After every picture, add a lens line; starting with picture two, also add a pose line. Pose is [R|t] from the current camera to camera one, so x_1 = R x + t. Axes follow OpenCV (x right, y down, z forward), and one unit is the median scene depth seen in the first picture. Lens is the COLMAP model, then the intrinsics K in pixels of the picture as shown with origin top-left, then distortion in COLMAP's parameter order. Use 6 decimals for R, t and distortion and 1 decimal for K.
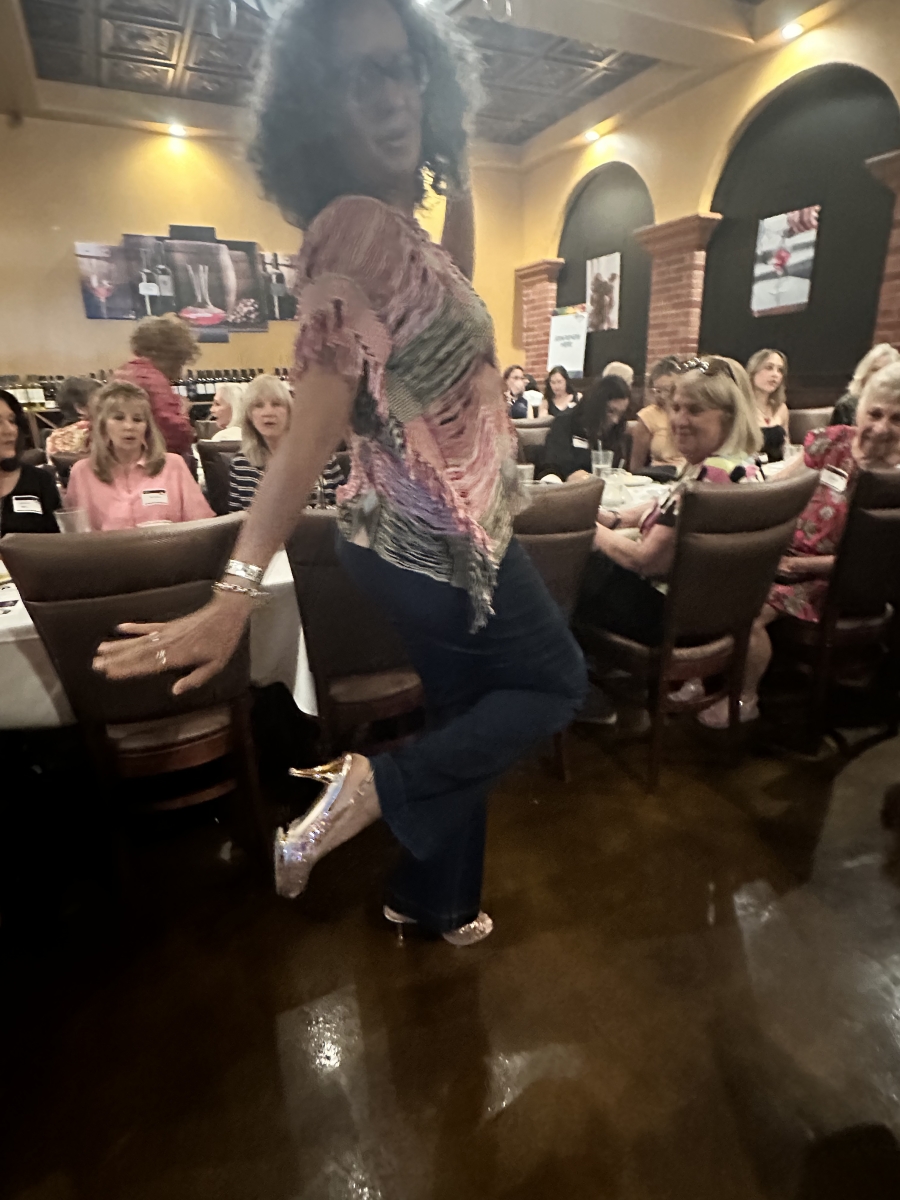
lens RADIAL K [[638.0, 0, 445.2], [0, 638.0, 598.7], [0, 0, 1]] dist [-0.005122, 0.000171]
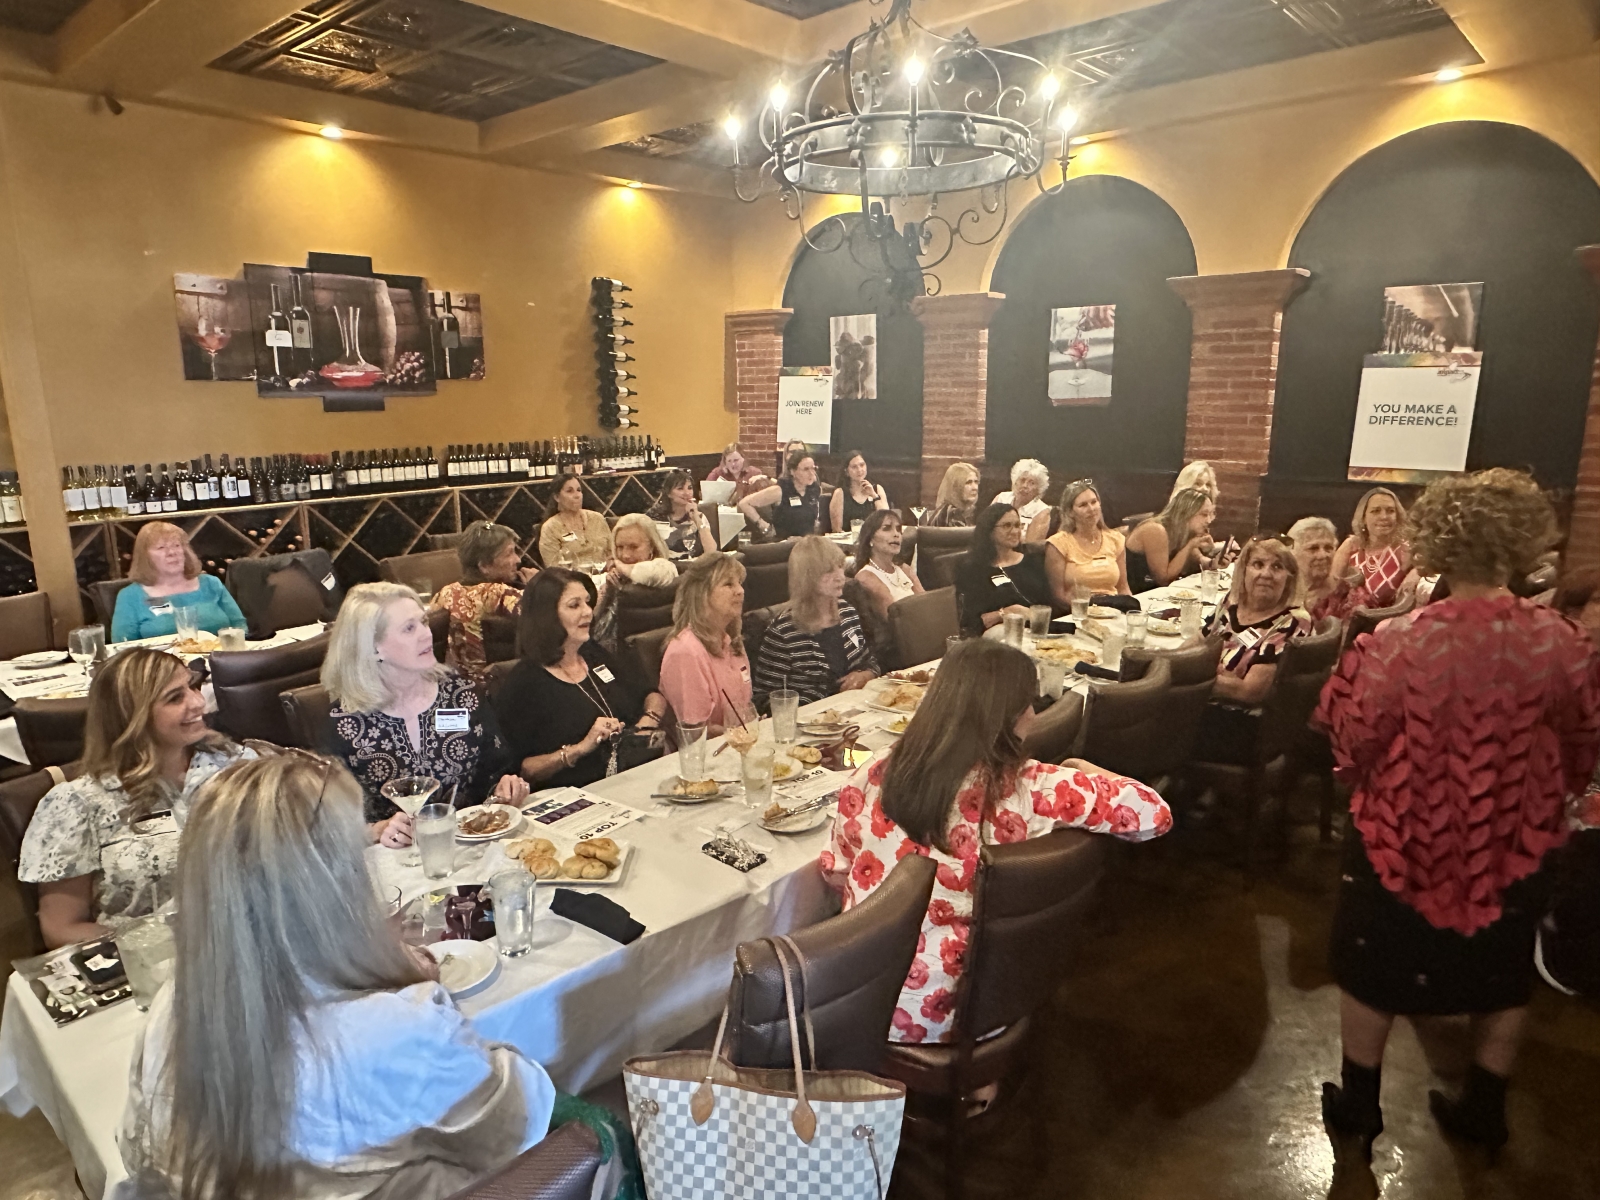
lens RADIAL K [[1016.0, 0, 788.1], [0, 1016.0, 611.4], [0, 0, 1]] dist [-0.004922, -0.000203]
pose [[0.930809, -0.056453, 0.361120, -0.374599], [0.098846, 0.990065, -0.100006, -0.033293], [-0.351887, 0.128782, 0.927141, -0.170659]]
